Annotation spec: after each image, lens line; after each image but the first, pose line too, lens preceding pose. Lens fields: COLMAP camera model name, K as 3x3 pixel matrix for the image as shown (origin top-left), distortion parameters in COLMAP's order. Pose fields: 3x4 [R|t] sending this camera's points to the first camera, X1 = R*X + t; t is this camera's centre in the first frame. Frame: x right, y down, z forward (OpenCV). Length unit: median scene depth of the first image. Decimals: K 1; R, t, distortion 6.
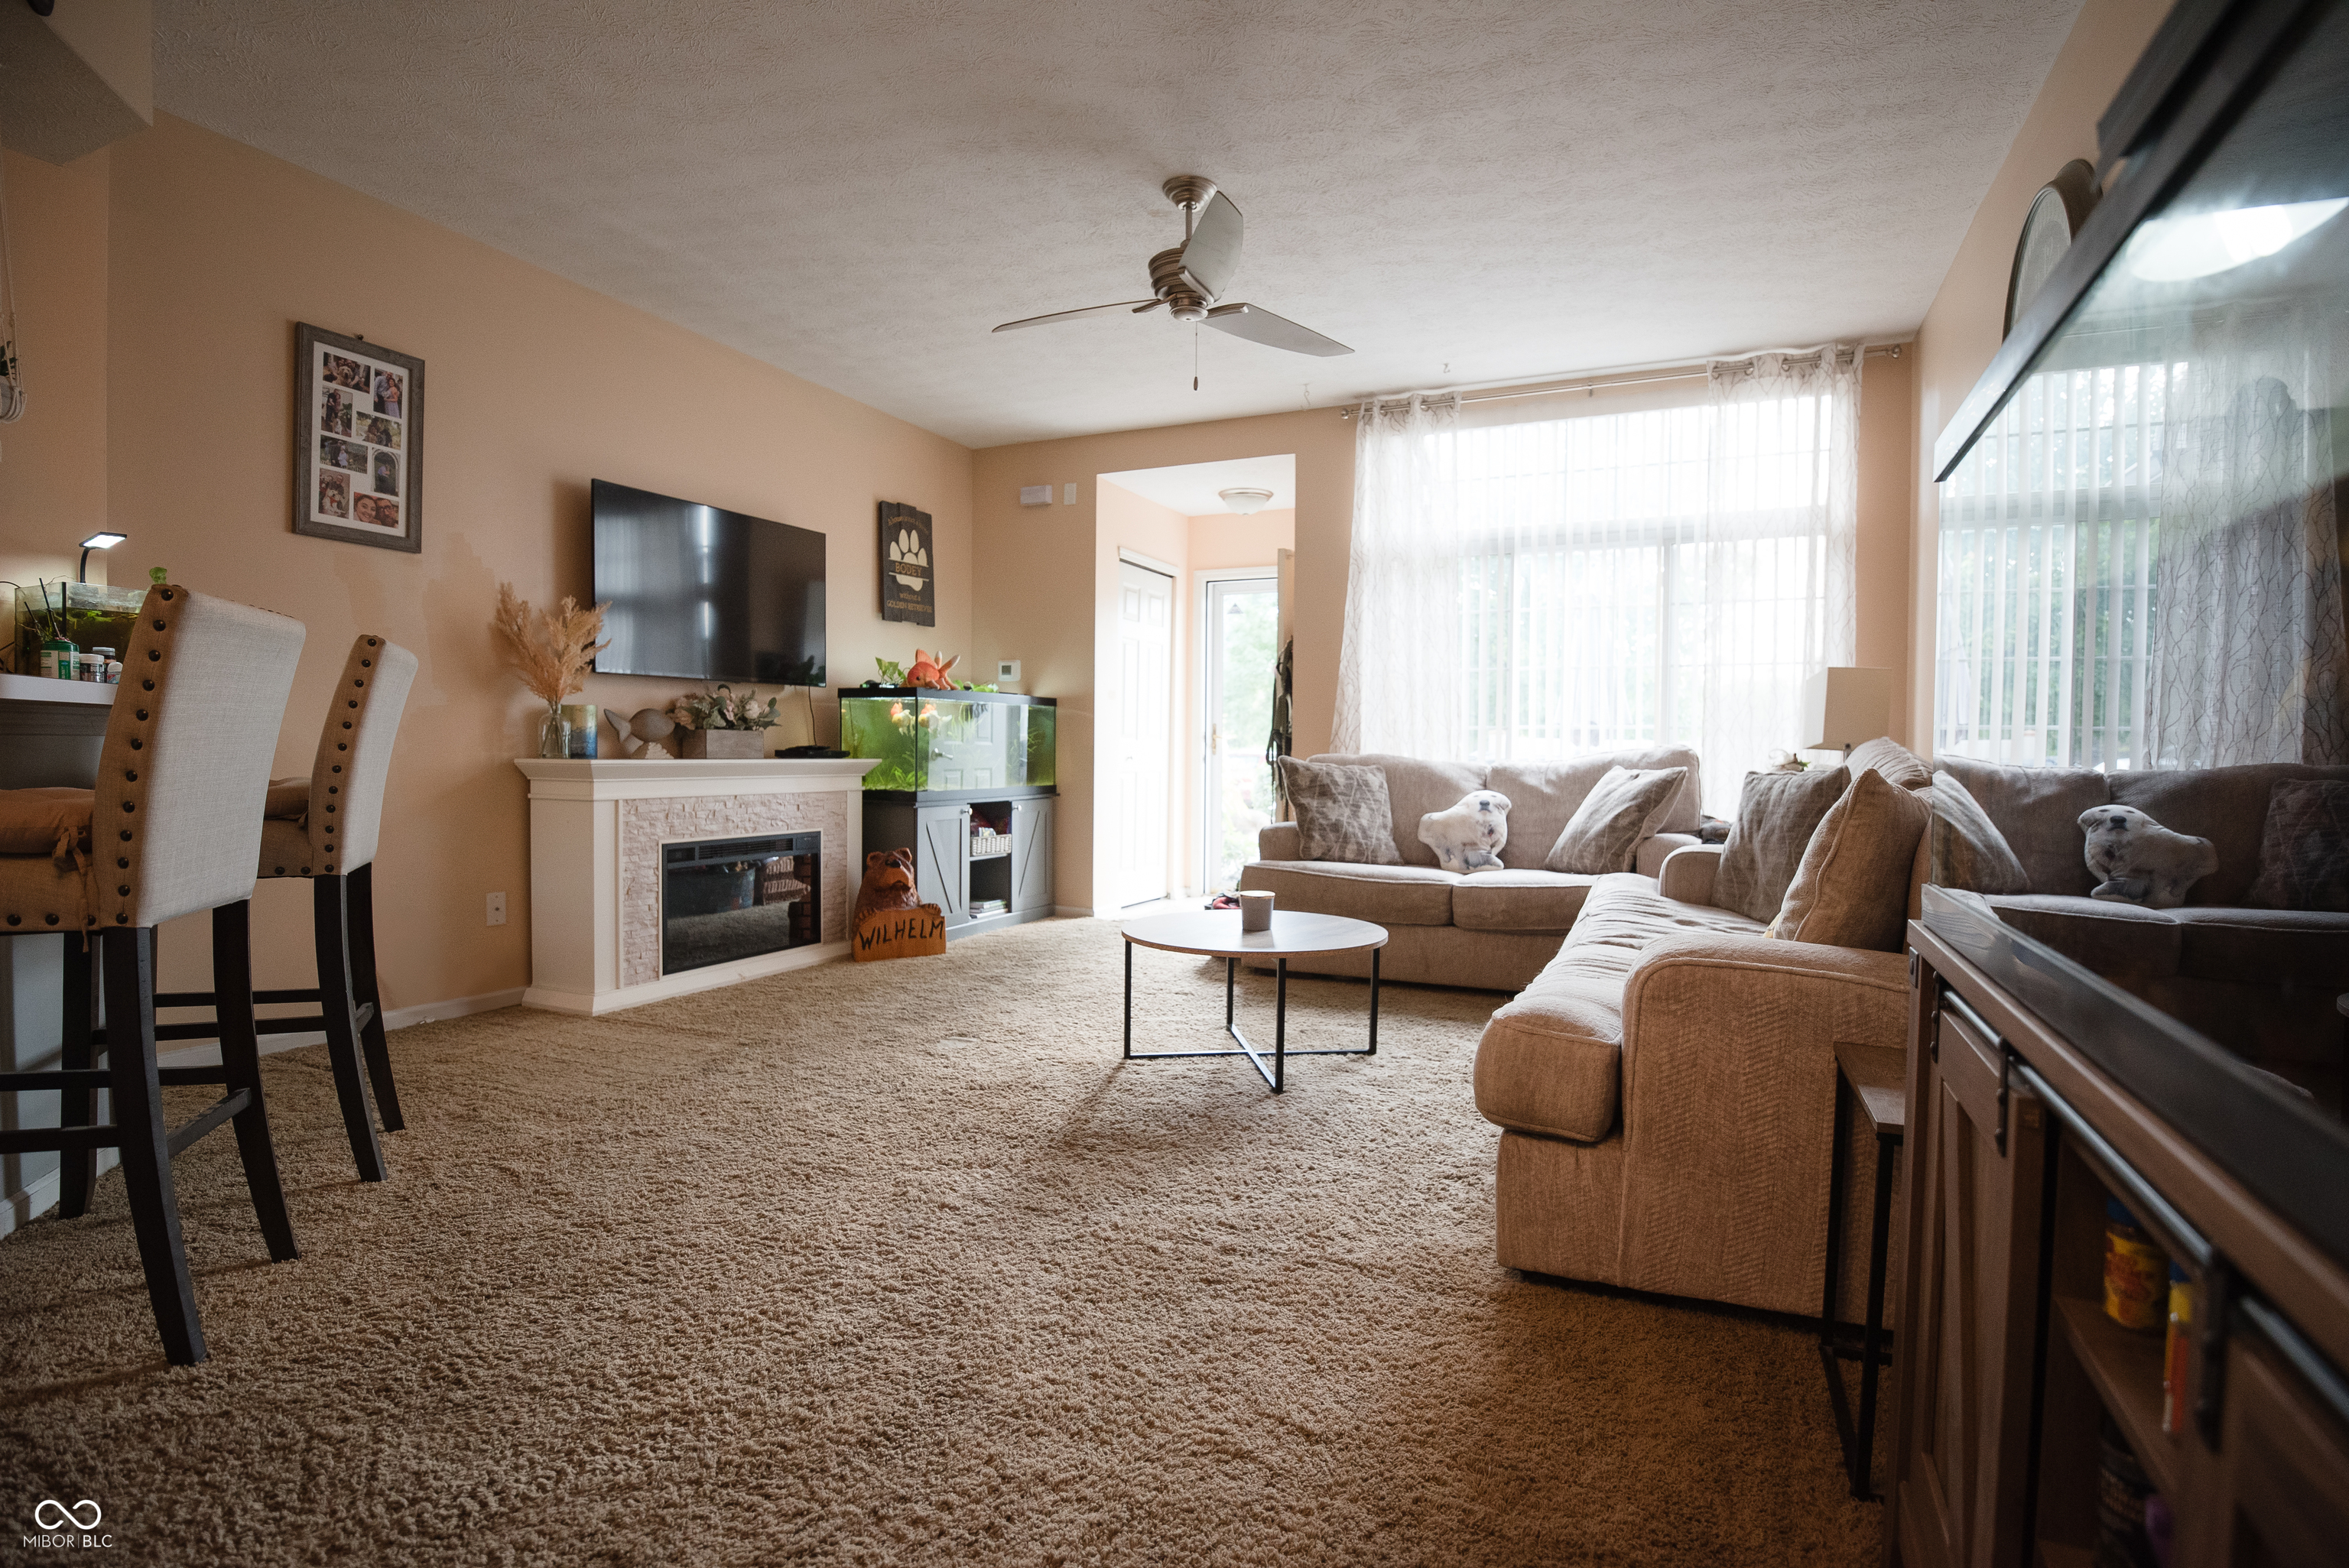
lens RADIAL K [[1149.8, 0, 1183.5], [0, 1149.8, 788.8], [0, 0, 1]] dist [-0.032415, 0.000324]
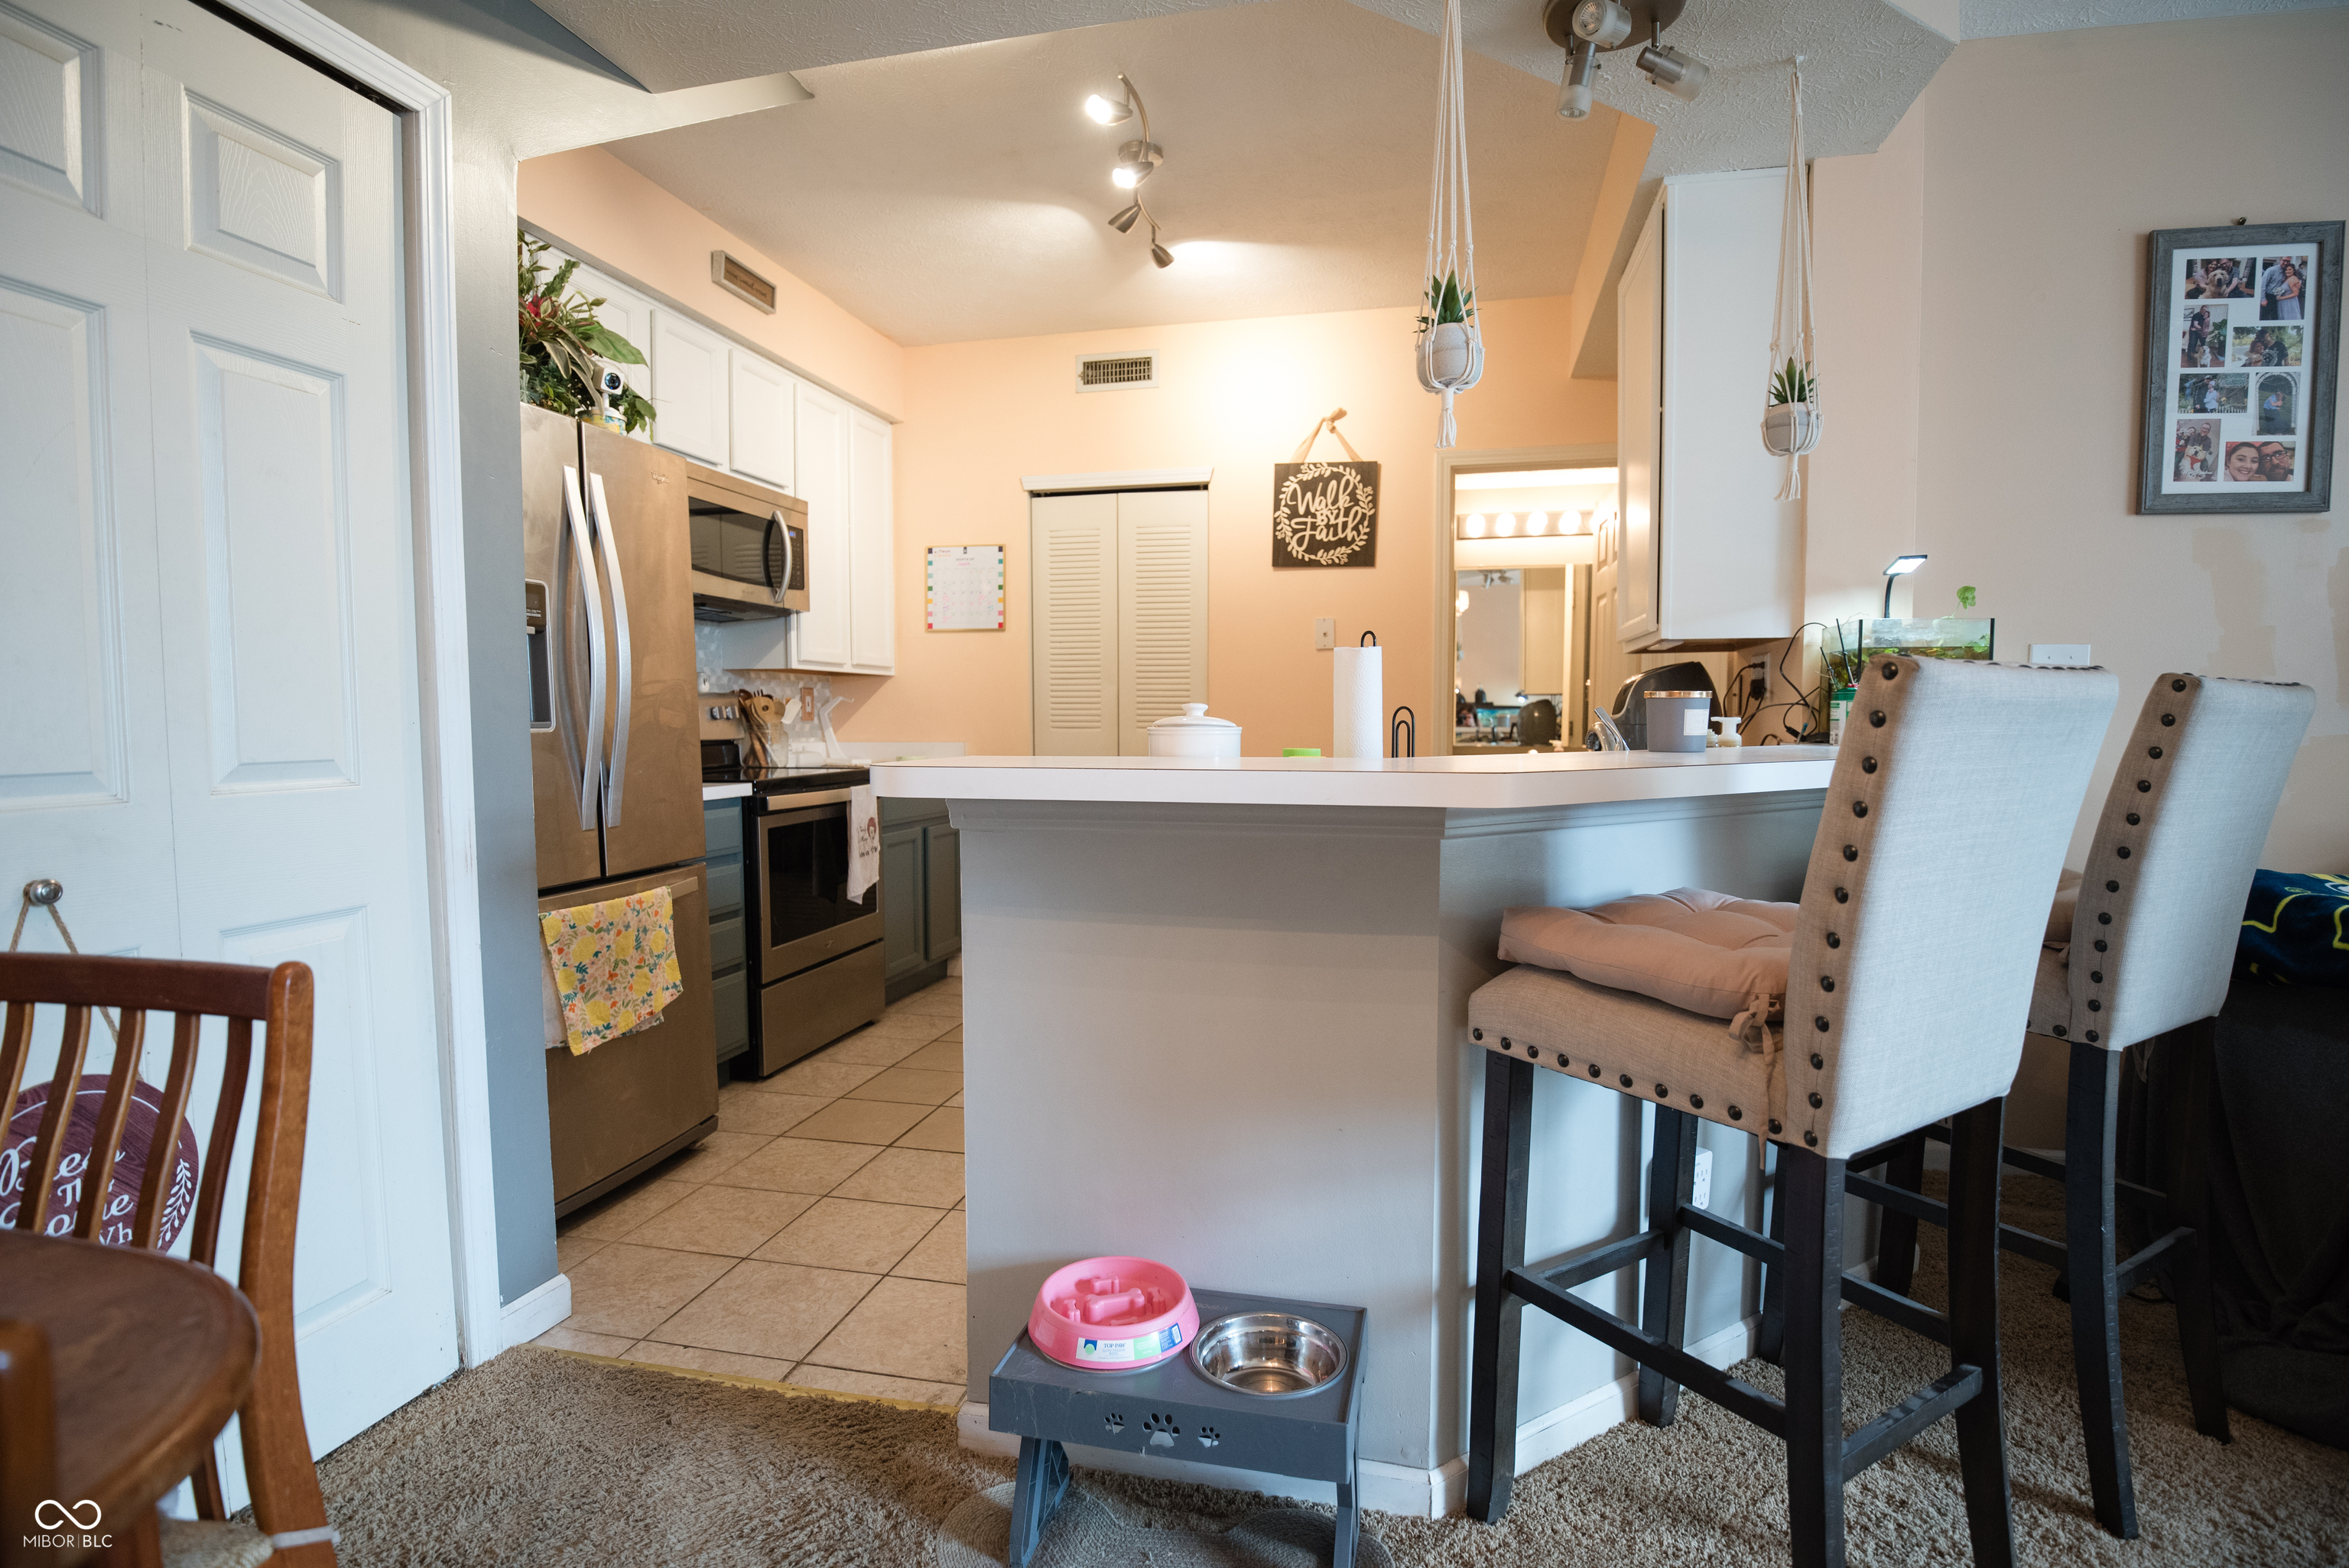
lens RADIAL K [[1149.8, 0, 1183.5], [0, 1149.8, 788.8], [0, 0, 1]] dist [-0.032415, 0.000324]
pose [[0.191230, 0.051819, -0.980176, -0.153106], [-0.029711, 0.998453, 0.046989, -0.055489], [0.981096, 0.020136, 0.192474, 0.212378]]
